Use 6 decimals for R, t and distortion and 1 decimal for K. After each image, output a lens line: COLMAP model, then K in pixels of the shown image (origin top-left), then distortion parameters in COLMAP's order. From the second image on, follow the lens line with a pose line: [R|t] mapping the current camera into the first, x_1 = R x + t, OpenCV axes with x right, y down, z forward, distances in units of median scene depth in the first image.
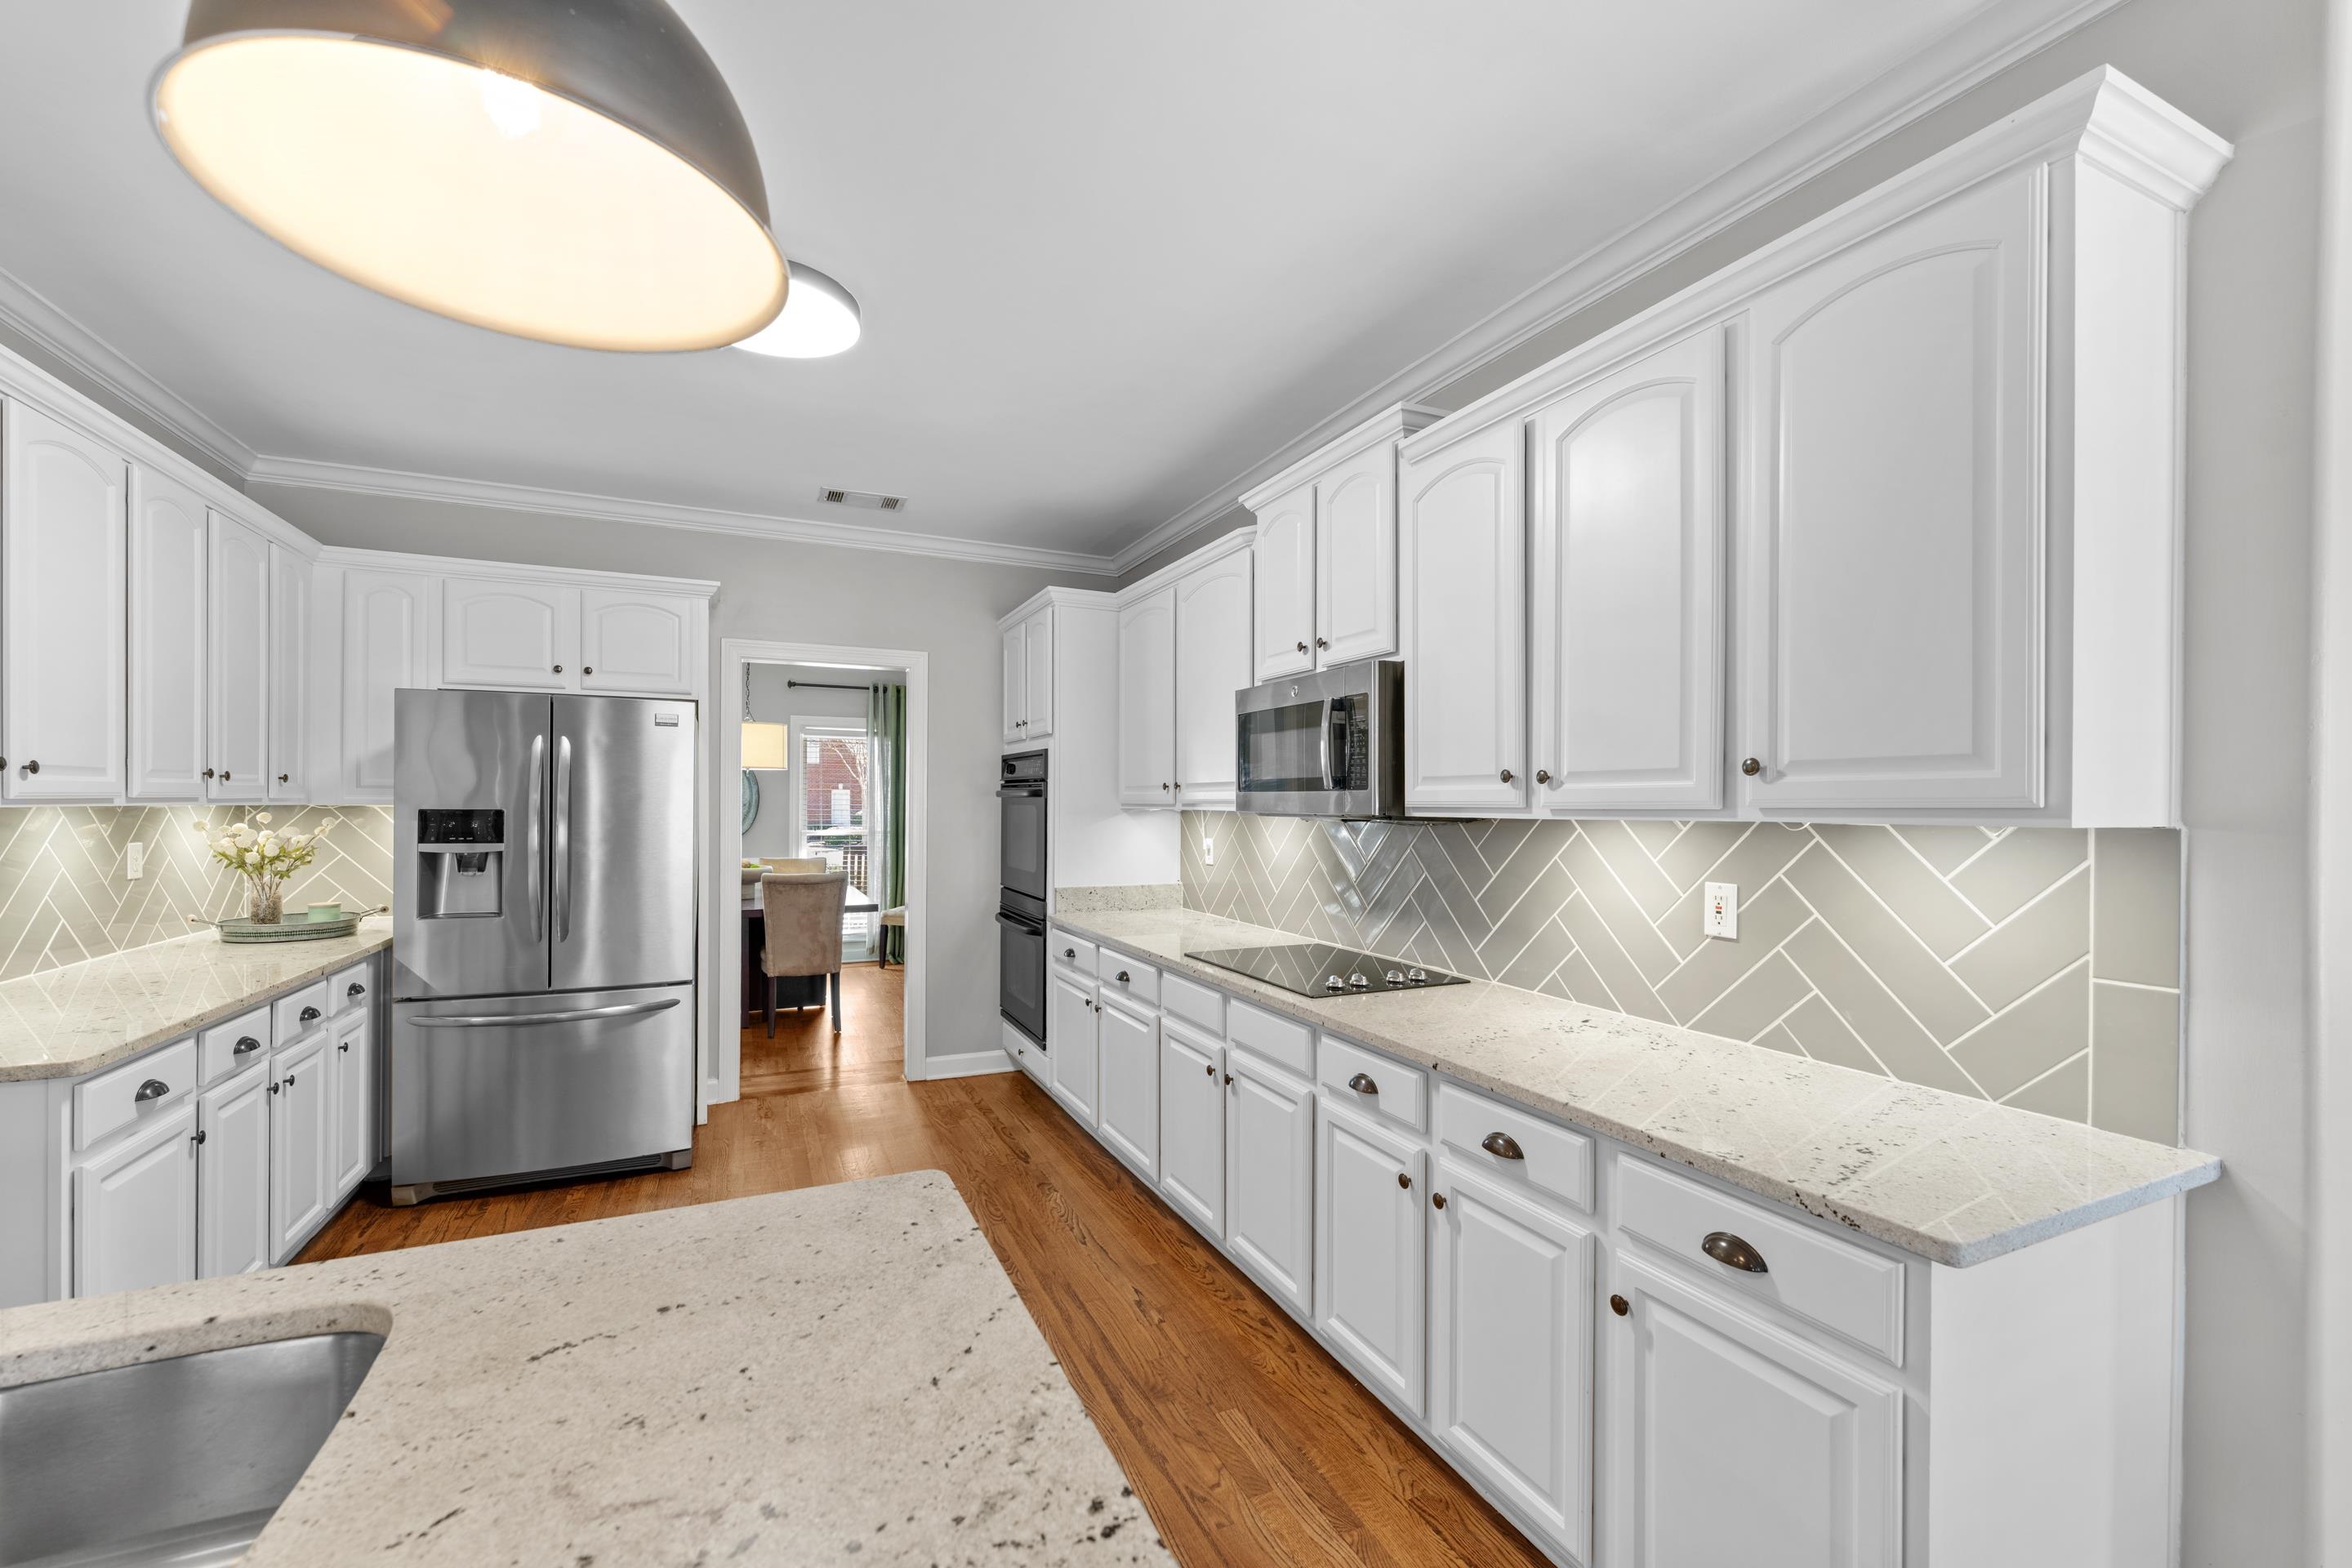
lens RADIAL K [[950.0, 0, 1169.7], [0, 950.0, 797.6], [0, 0, 1]] dist [-0.002314, -0.000356]
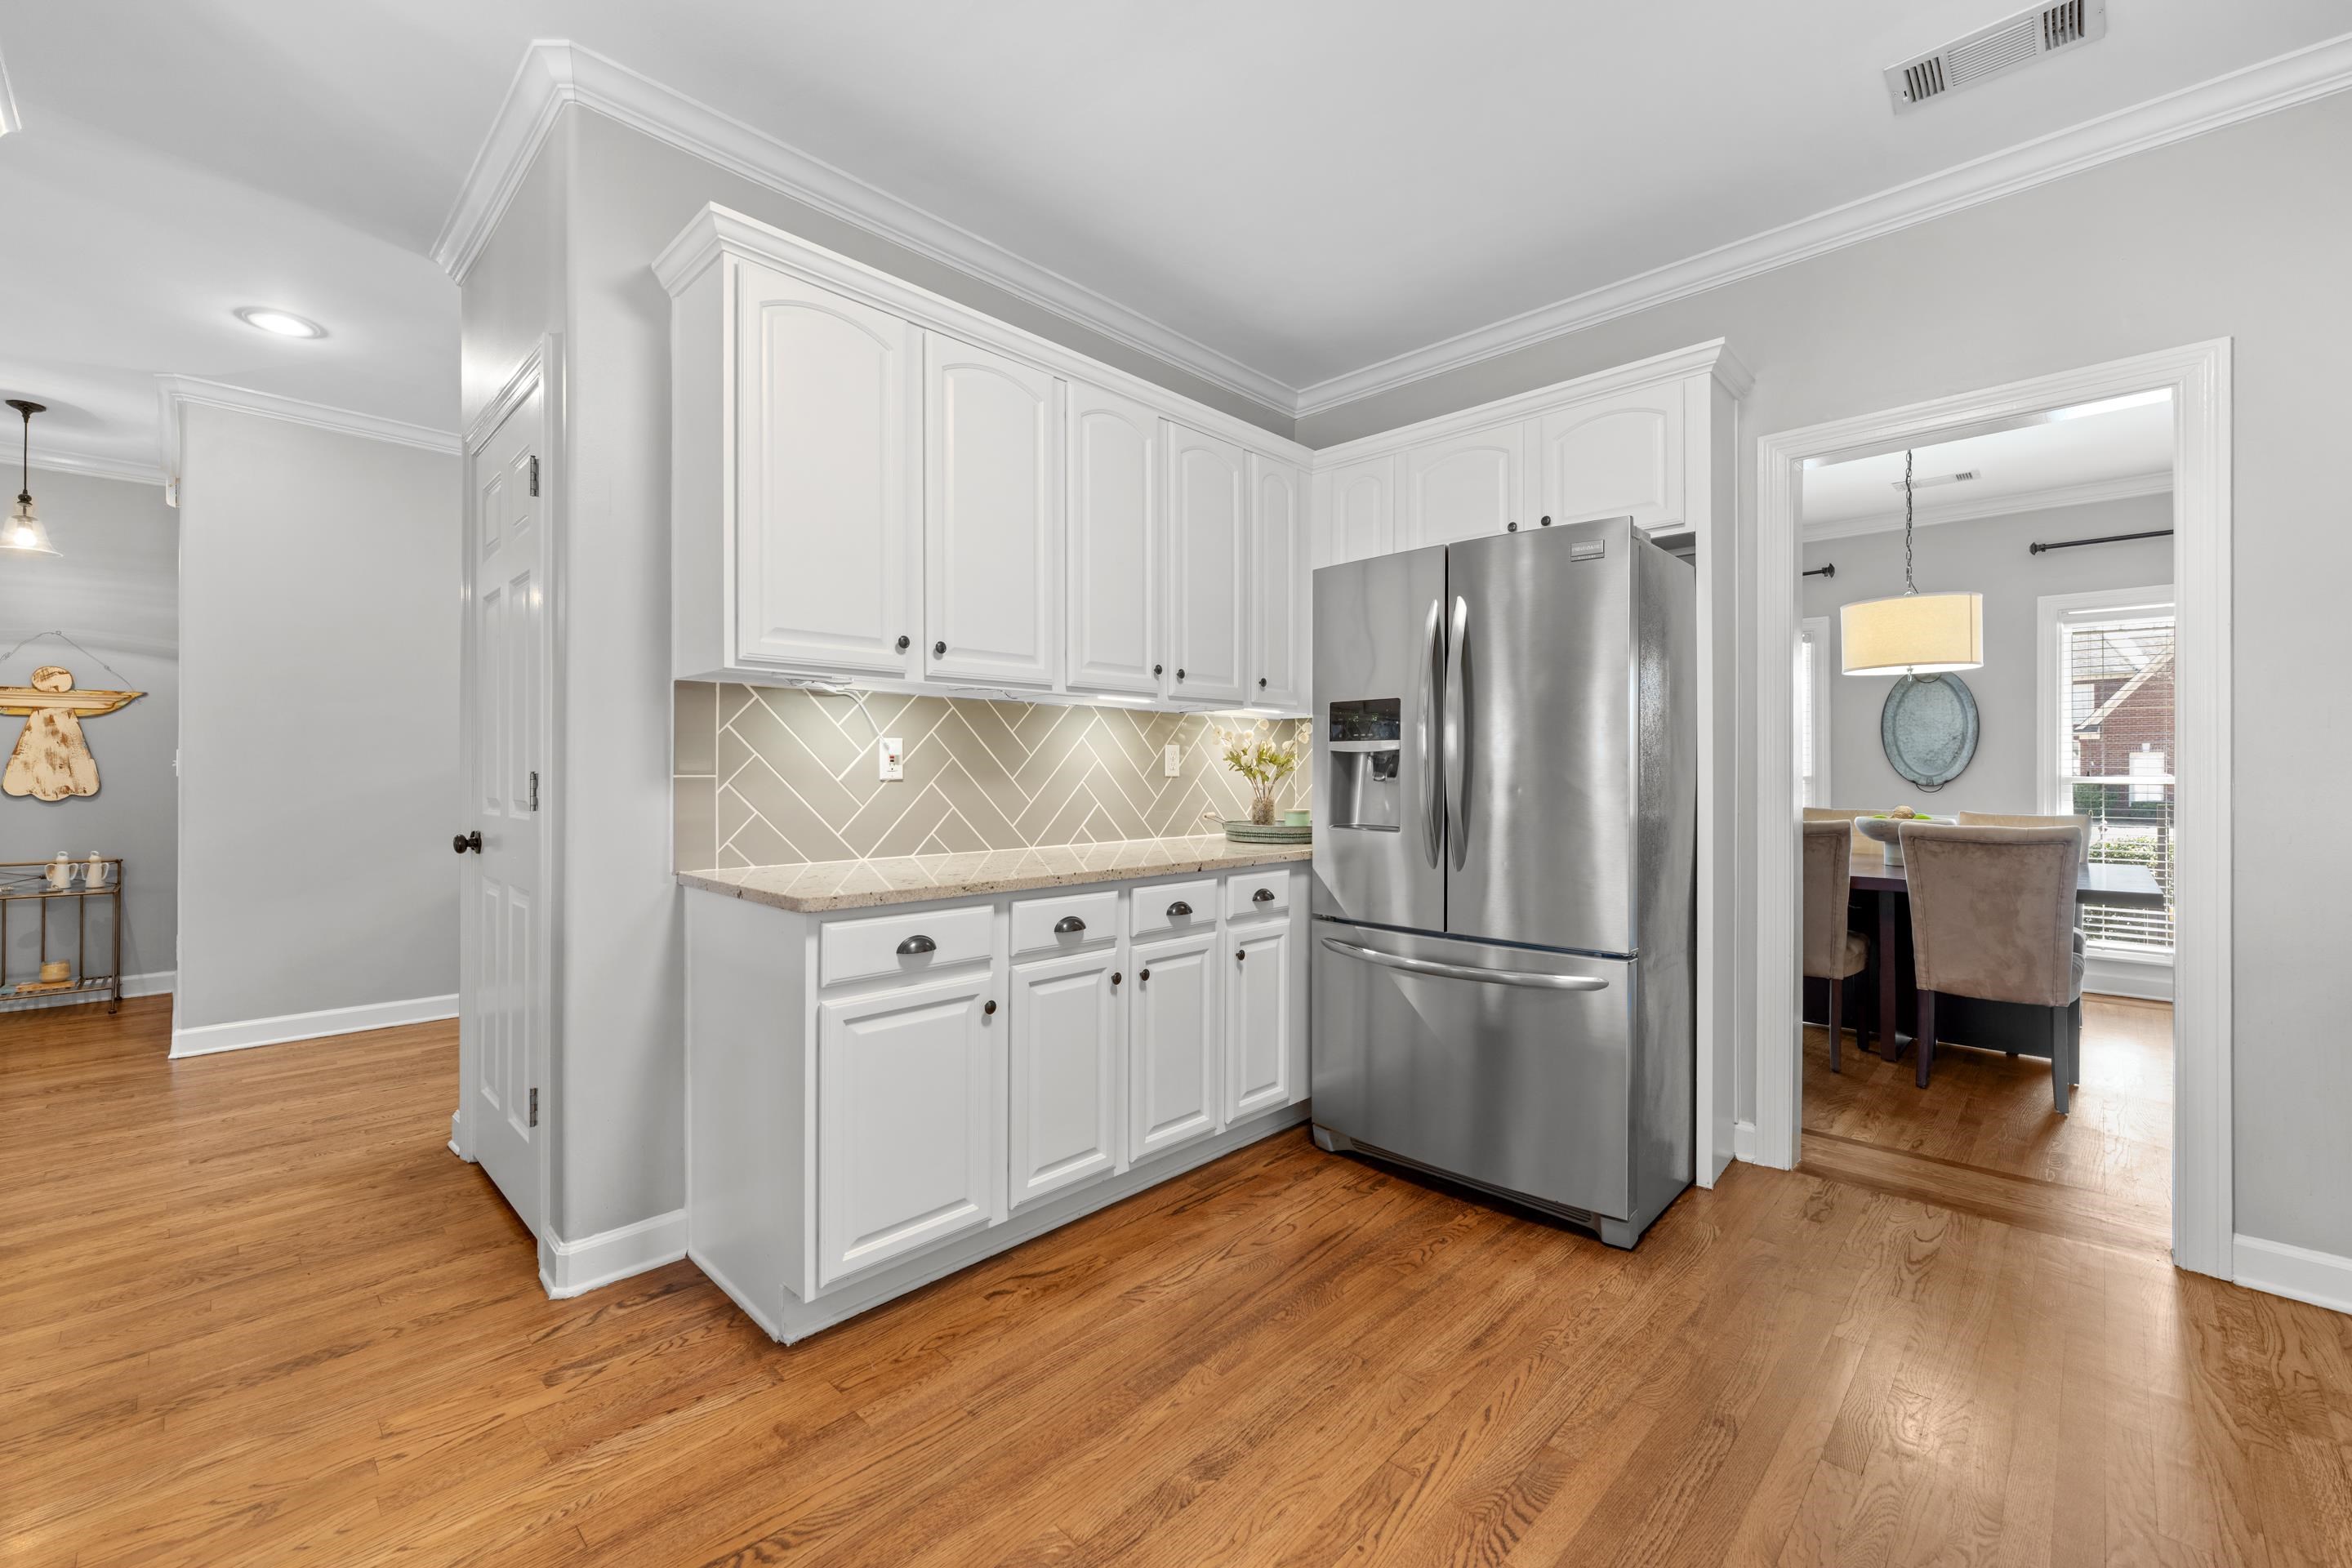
lens RADIAL K [[950.0, 0, 1177.8], [0, 950.0, 773.0], [0, 0, 1]] dist [-0.002314, -0.000356]
pose [[0.358673, -0.008706, -0.933423, -0.021643], [0.005848, 0.999958, -0.007079, 0.080789], [0.933445, -0.002919, 0.358709, 0.537291]]
